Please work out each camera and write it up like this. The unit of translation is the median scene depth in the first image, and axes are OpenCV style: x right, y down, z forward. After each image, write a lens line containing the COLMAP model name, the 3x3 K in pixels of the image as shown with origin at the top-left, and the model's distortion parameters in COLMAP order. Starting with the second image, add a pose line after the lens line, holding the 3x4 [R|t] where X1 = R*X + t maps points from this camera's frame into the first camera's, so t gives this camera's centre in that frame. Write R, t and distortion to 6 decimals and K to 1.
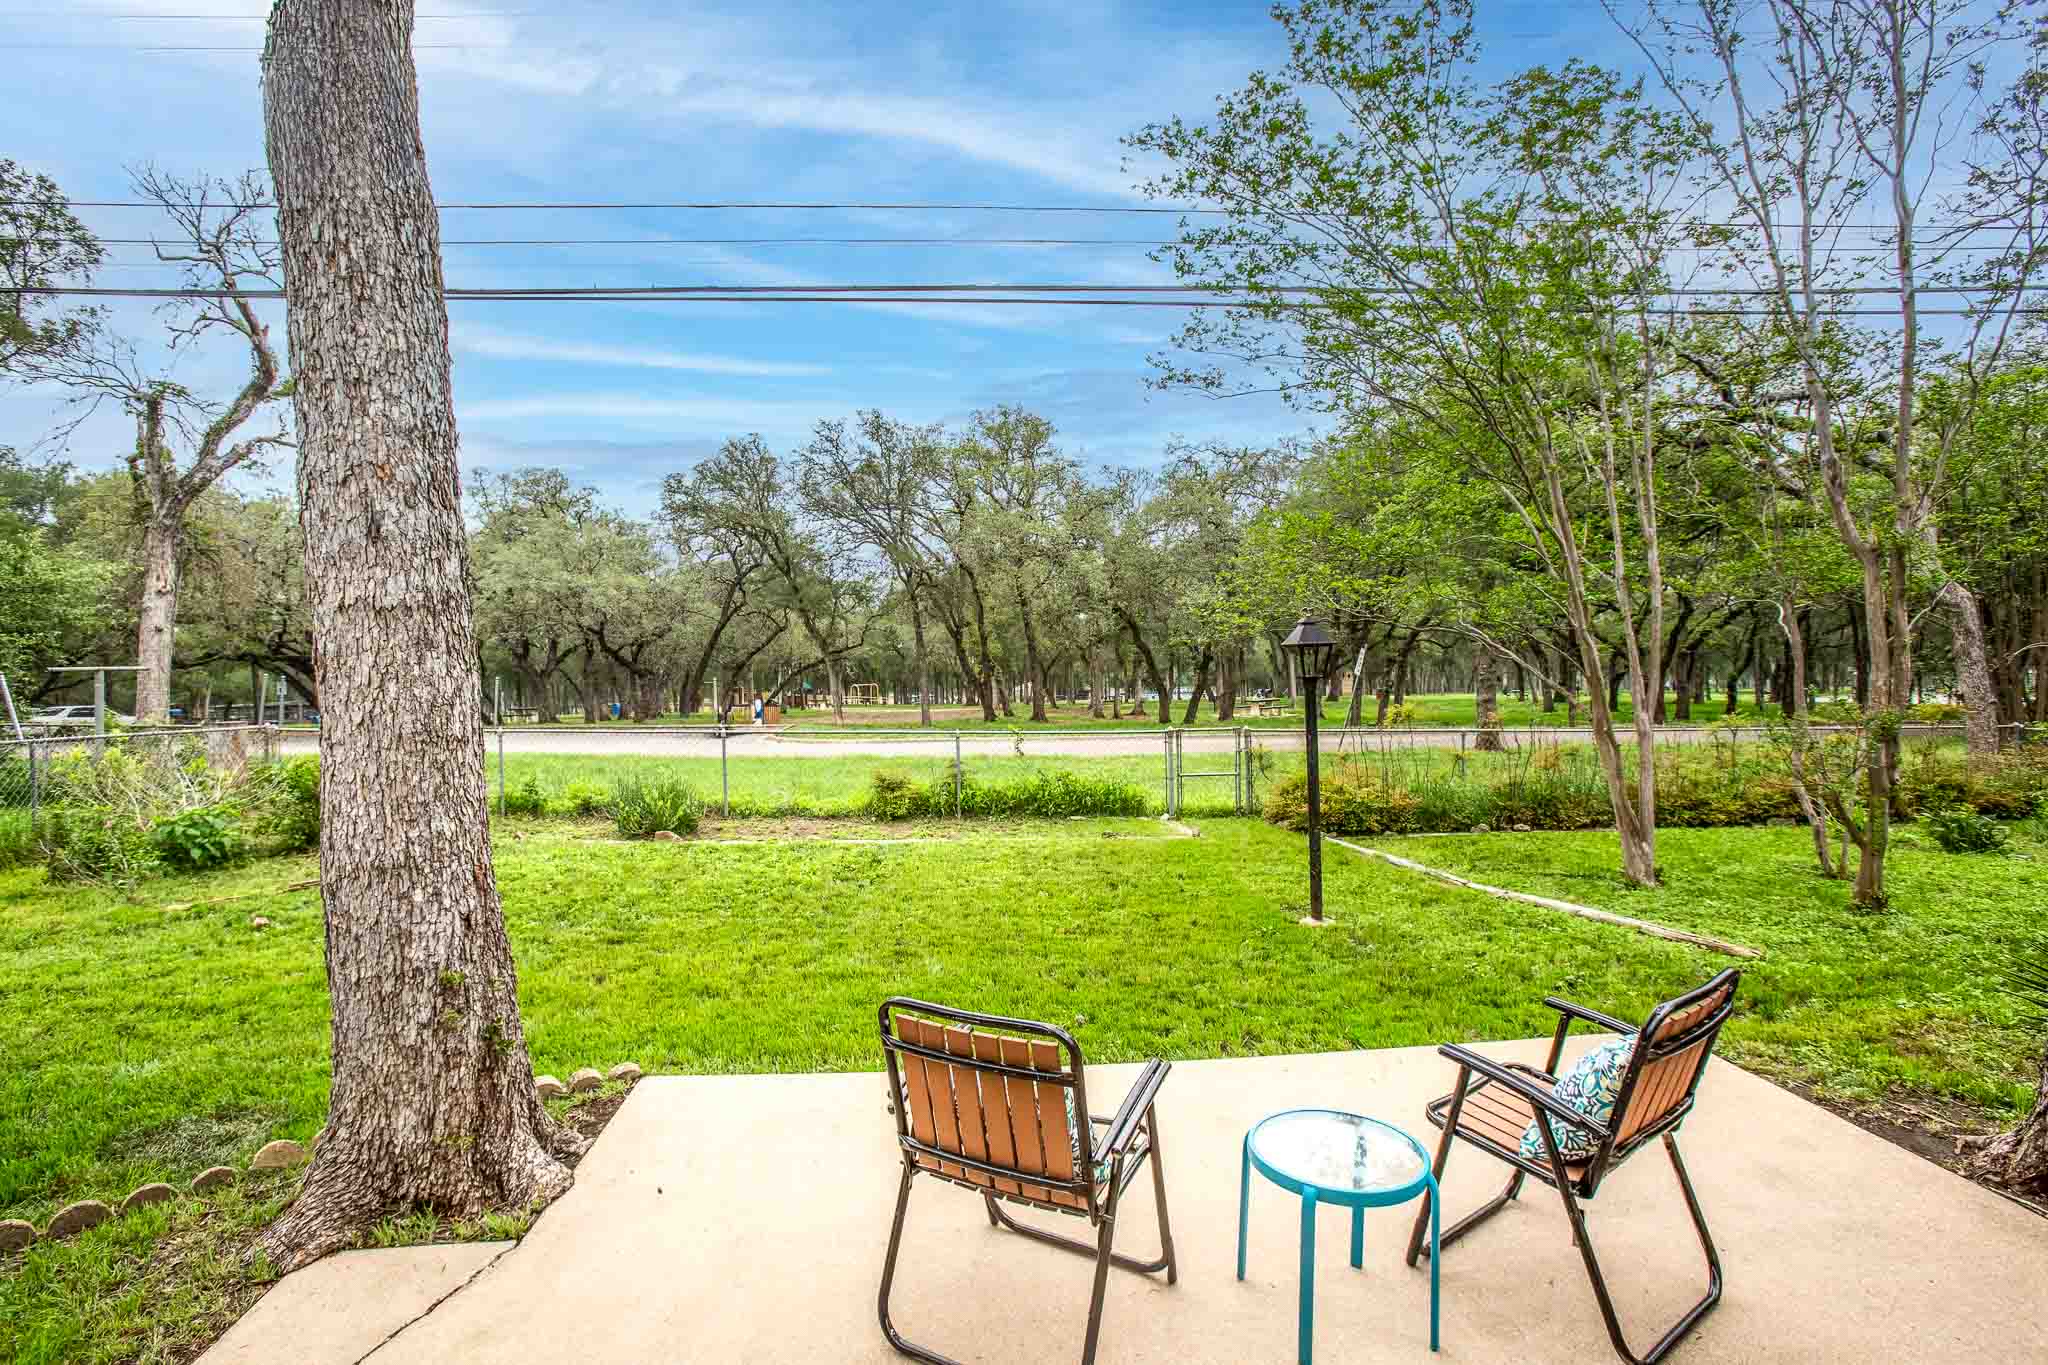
lens RADIAL K [[936.6, 0, 976.5], [0, 936.6, 637.2], [0, 0, 1]] dist [-0.072132, 0.036146]
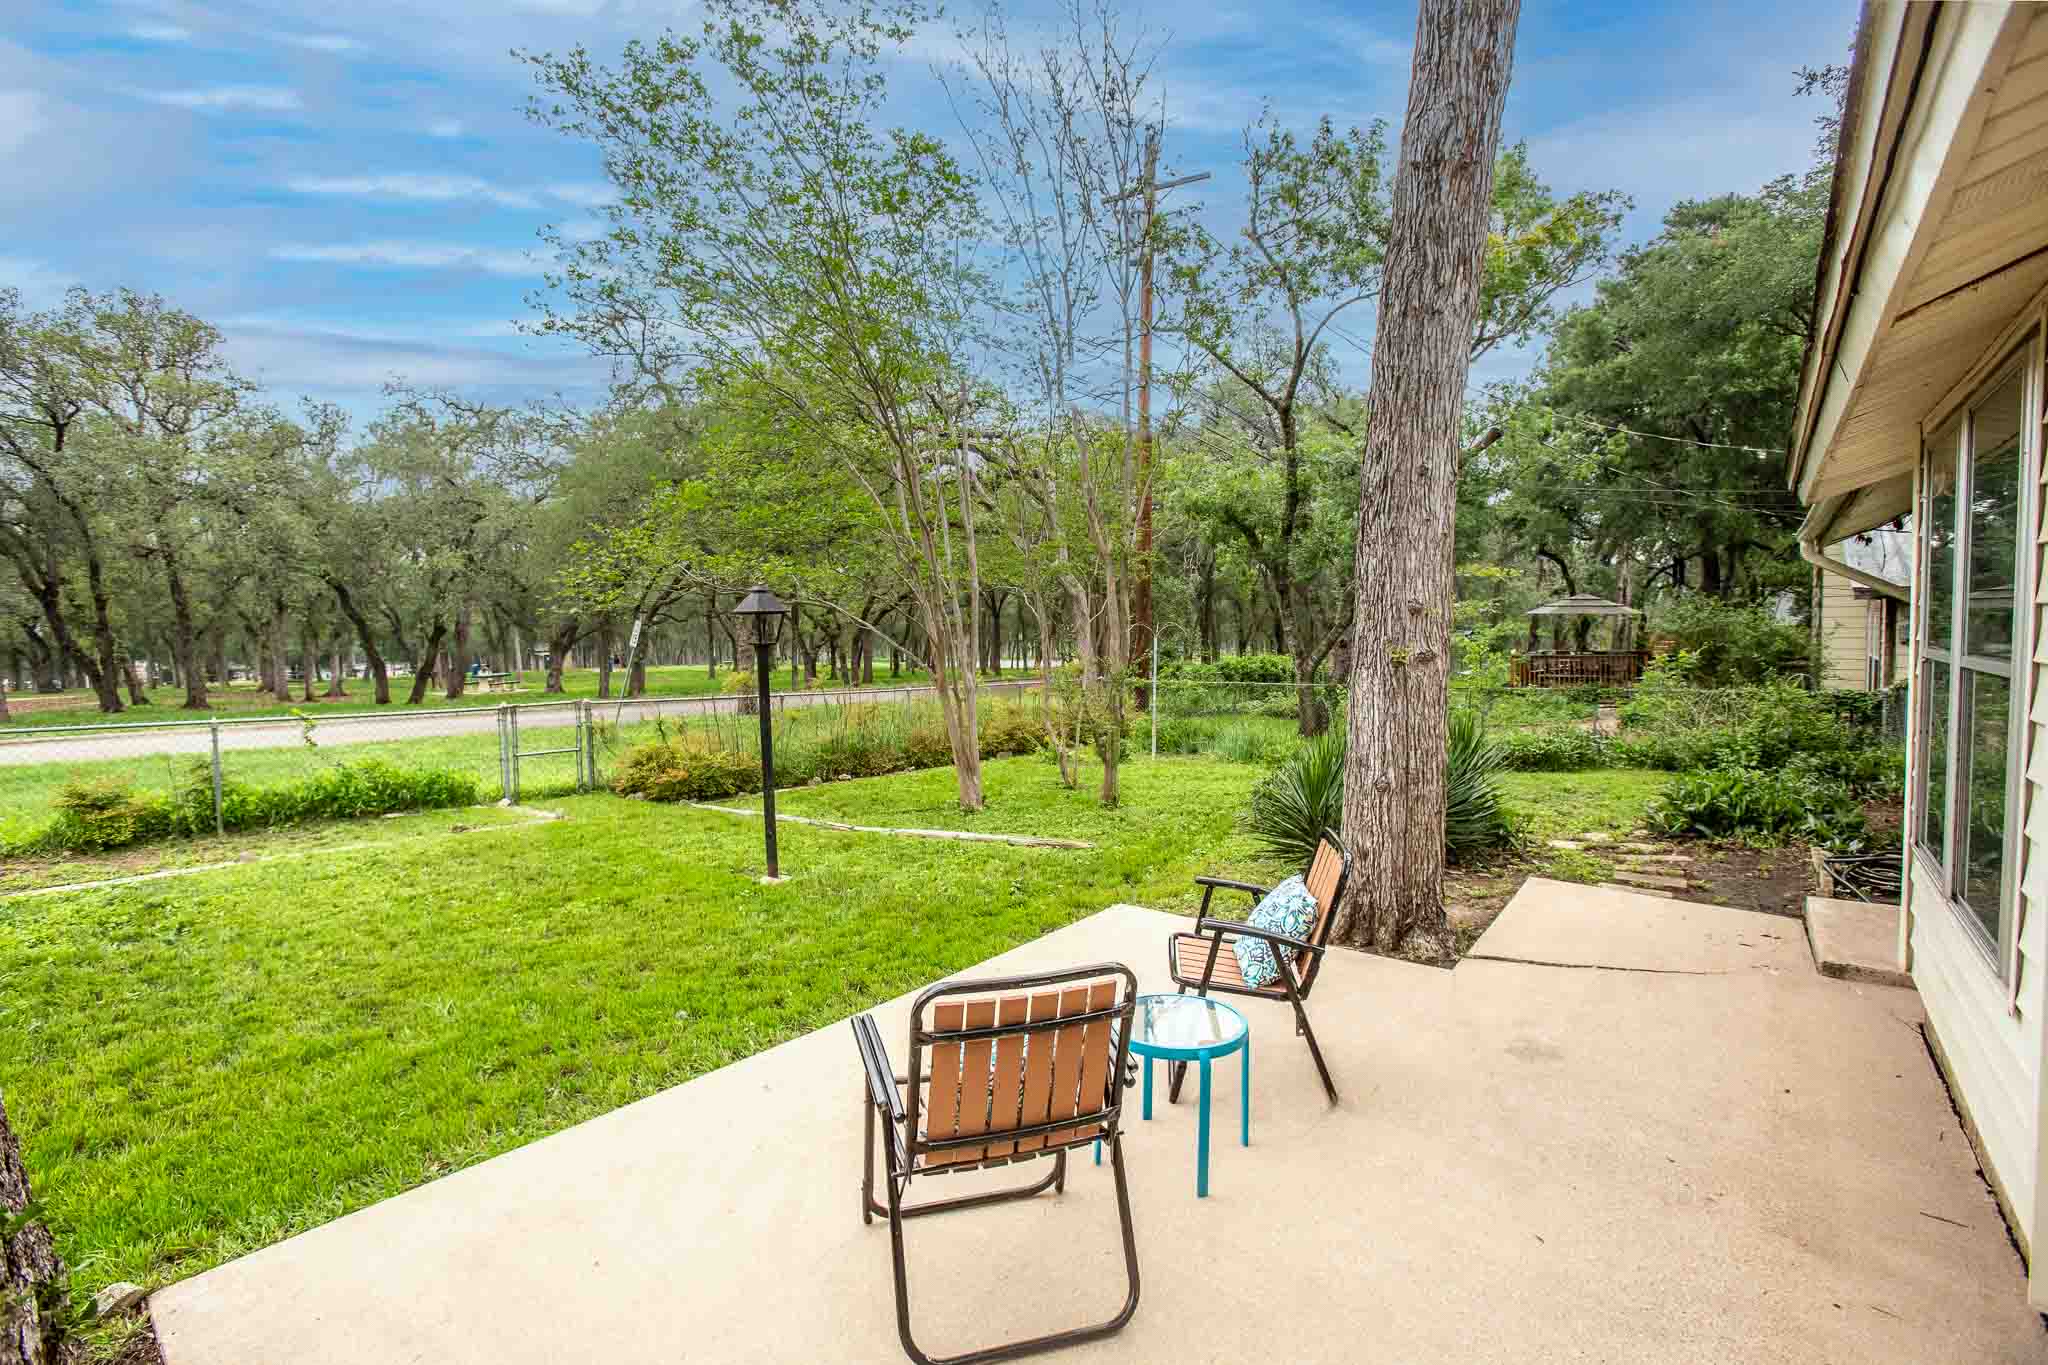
lens RADIAL K [[936.6, 0, 976.5], [0, 936.6, 637.2], [0, 0, 1]] dist [-0.072132, 0.036146]
pose [[0.710189, 0.002656, 0.704006, -0.110577], [-0.023060, 0.999544, 0.019491, 0.005416], [-0.703634, -0.030077, 0.709926, 0.056000]]
